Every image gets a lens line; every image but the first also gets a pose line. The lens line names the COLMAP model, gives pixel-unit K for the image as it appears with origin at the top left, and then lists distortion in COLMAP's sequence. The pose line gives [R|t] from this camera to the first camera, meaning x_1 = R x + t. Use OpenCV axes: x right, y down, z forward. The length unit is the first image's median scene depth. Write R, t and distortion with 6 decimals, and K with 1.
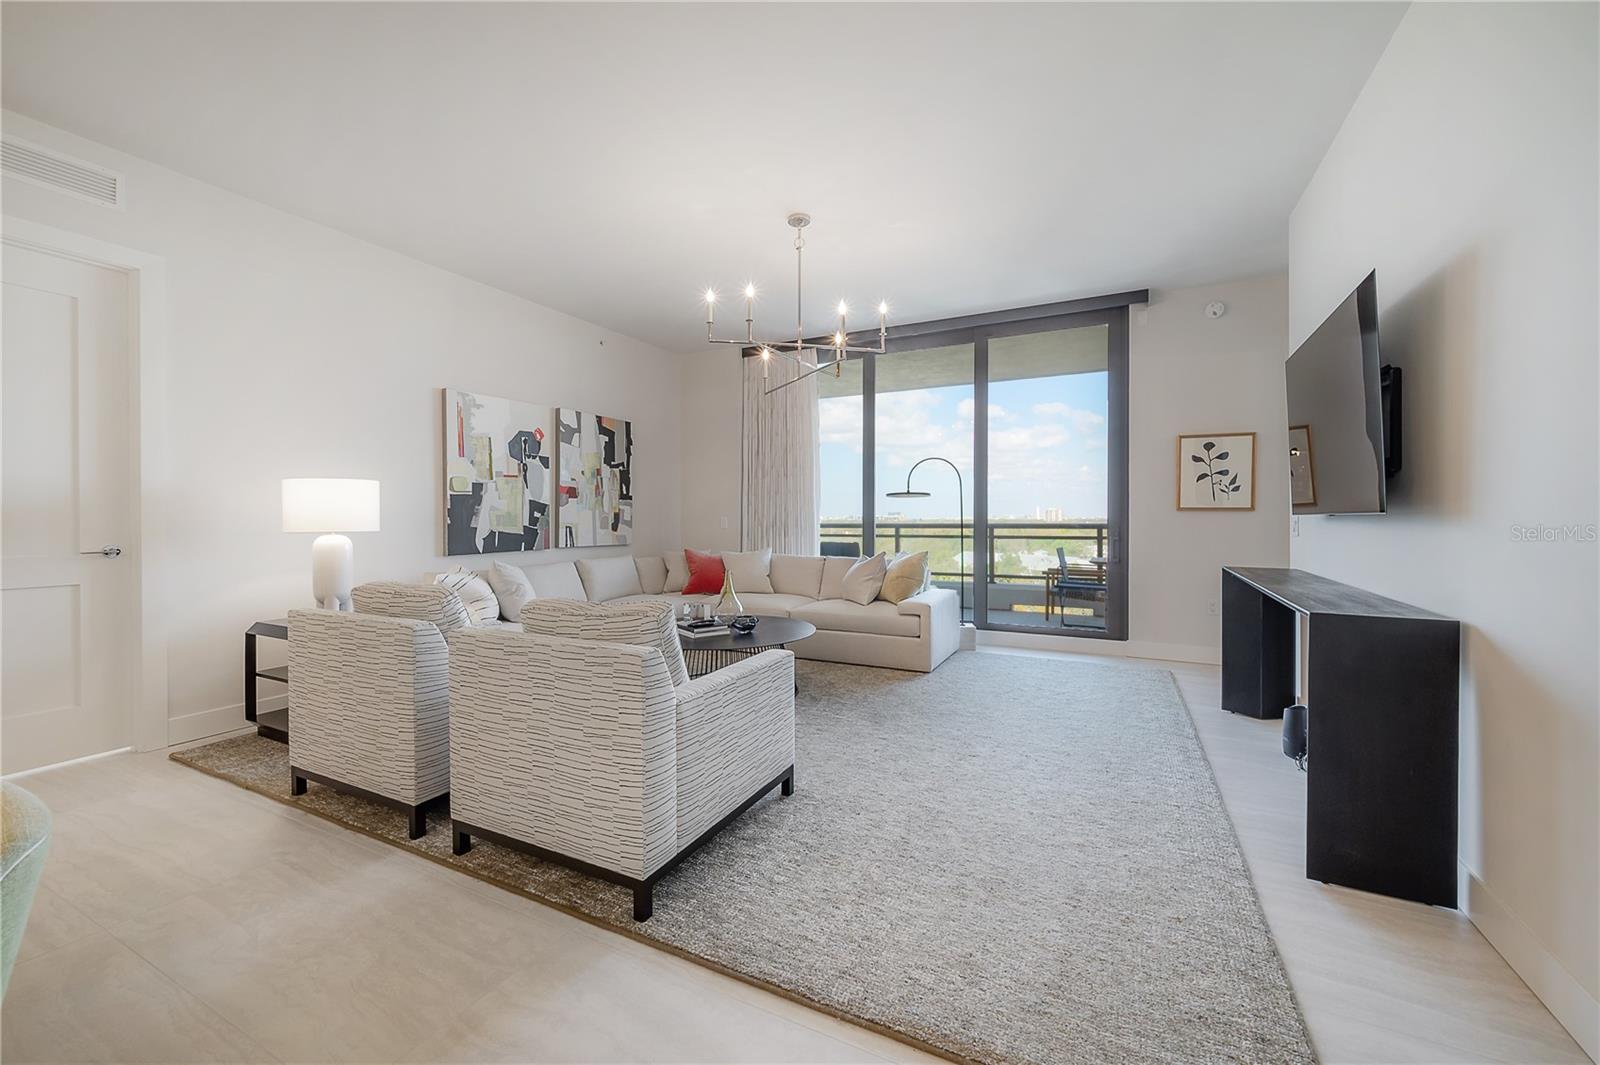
lens RADIAL K [[644.2, 0, 784.5], [0, 644.2, 524.8], [0, 0, 1]] dist [0.004172, 0.001016]
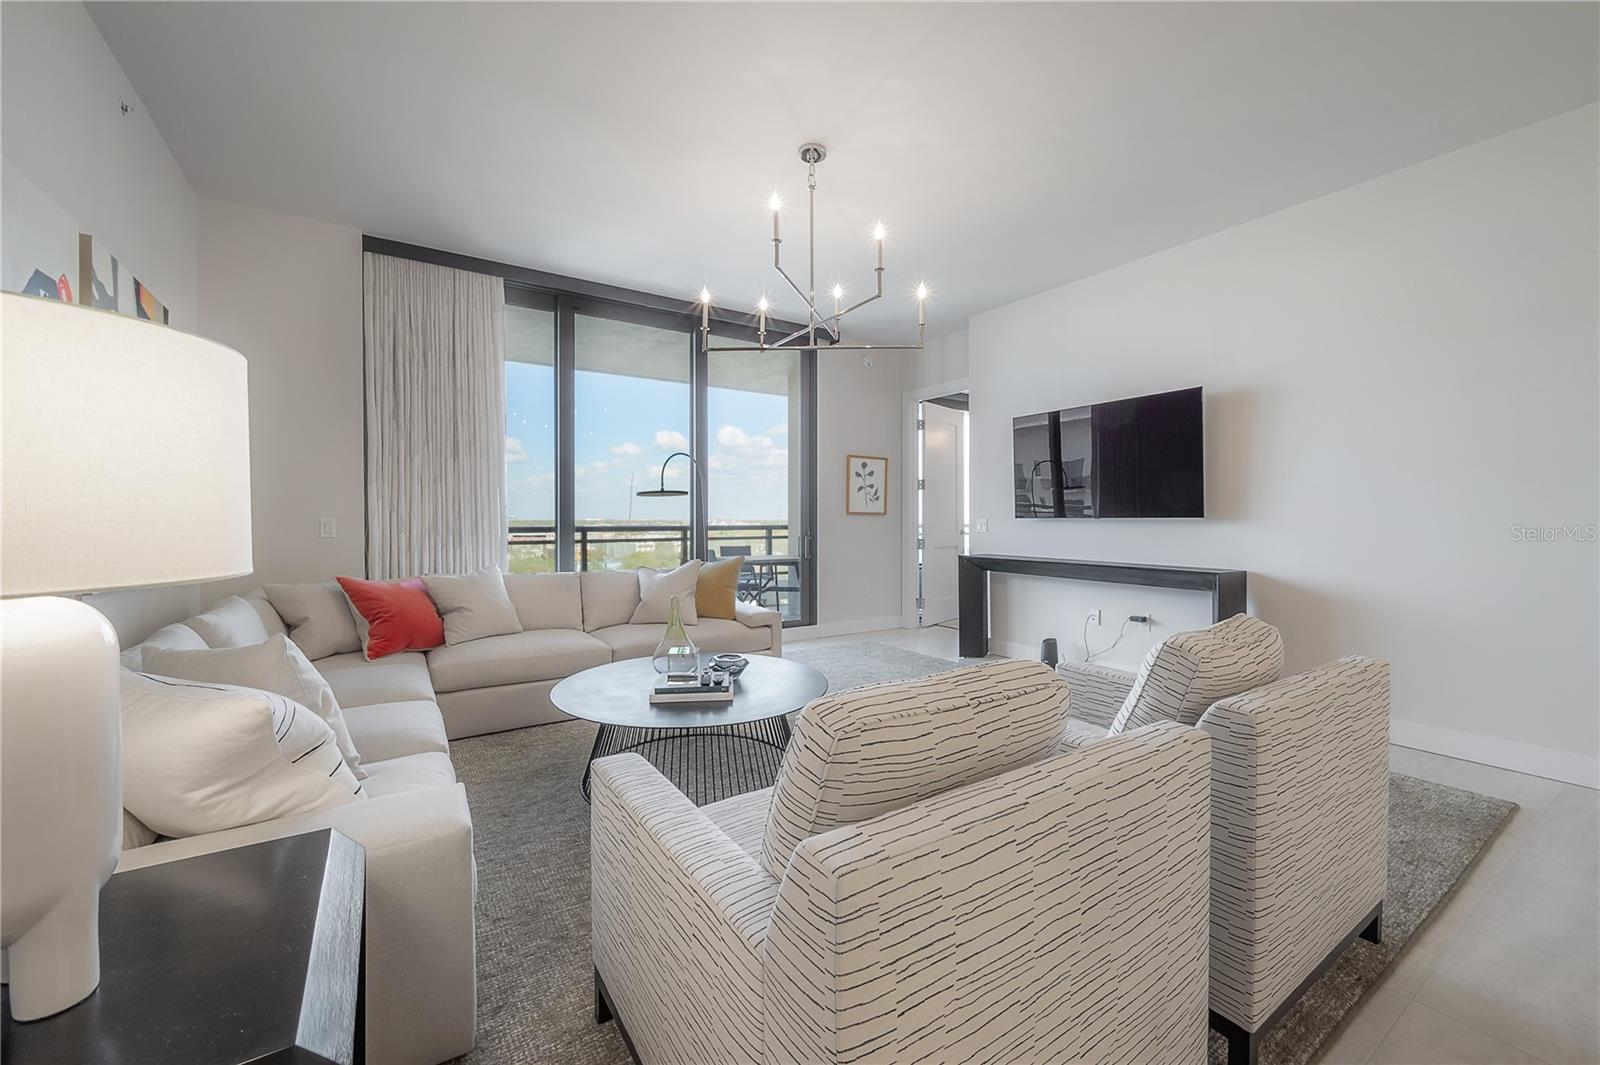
lens RADIAL K [[644.2, 0, 814.5], [0, 644.2, 532.4], [0, 0, 1]] dist [0.004172, 0.001016]
pose [[0.487762, -0.012939, 0.872881, -0.523033], [0.007673, 0.999915, 0.010534, -0.000835], [-0.872943, 0.001560, 0.487820, 0.452119]]
